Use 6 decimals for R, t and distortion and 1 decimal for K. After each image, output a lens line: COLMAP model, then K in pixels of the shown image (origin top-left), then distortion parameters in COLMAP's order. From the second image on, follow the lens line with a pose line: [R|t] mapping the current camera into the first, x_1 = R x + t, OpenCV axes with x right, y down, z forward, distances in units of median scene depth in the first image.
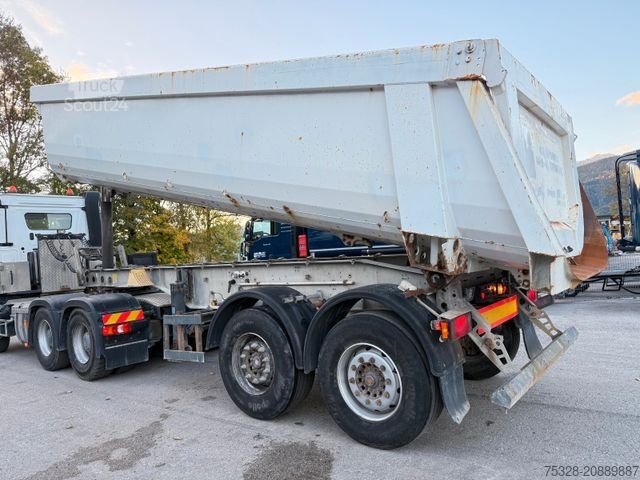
lens RADIAL K [[439.7, 0, 320.0], [0, 439.7, 240.0], [0, 0, 1]] dist [0.005953, -0.001413]
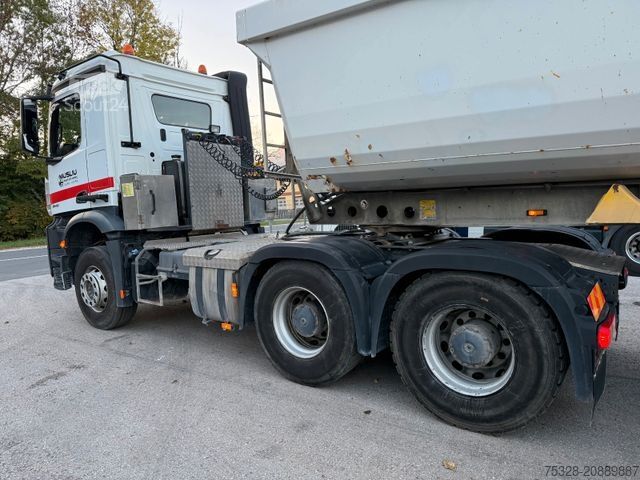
lens RADIAL K [[445.9, 0, 320.0], [0, 445.9, 240.0], [0, 0, 1]] dist [0.001733, -0.004080]
pose [[0.997808, 0.044622, 0.048870, -0.486129], [-0.050119, 0.991777, 0.117753, 0.052750], [-0.043214, -0.119944, 0.991840, 0.396039]]
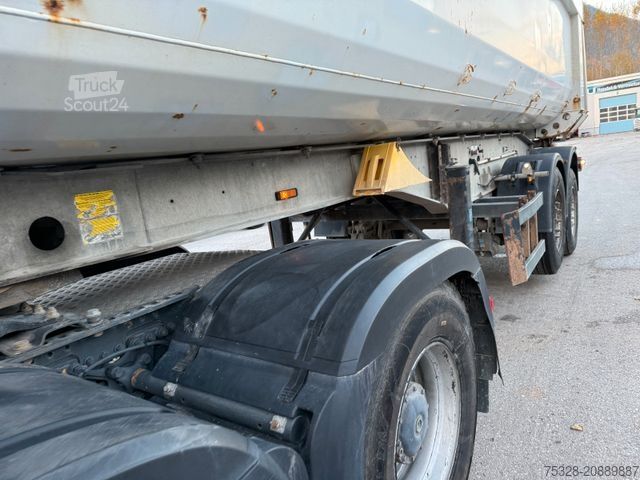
lens RADIAL K [[439.7, 0, 320.0], [0, 439.7, 240.0], [0, 0, 1]] dist [0.005953, -0.001413]
pose [[-0.071232, -0.081906, 0.994091, -0.525364], [0.084610, 0.992535, 0.087841, 0.069077], [-0.993865, 0.090367, -0.063770, 0.729796]]
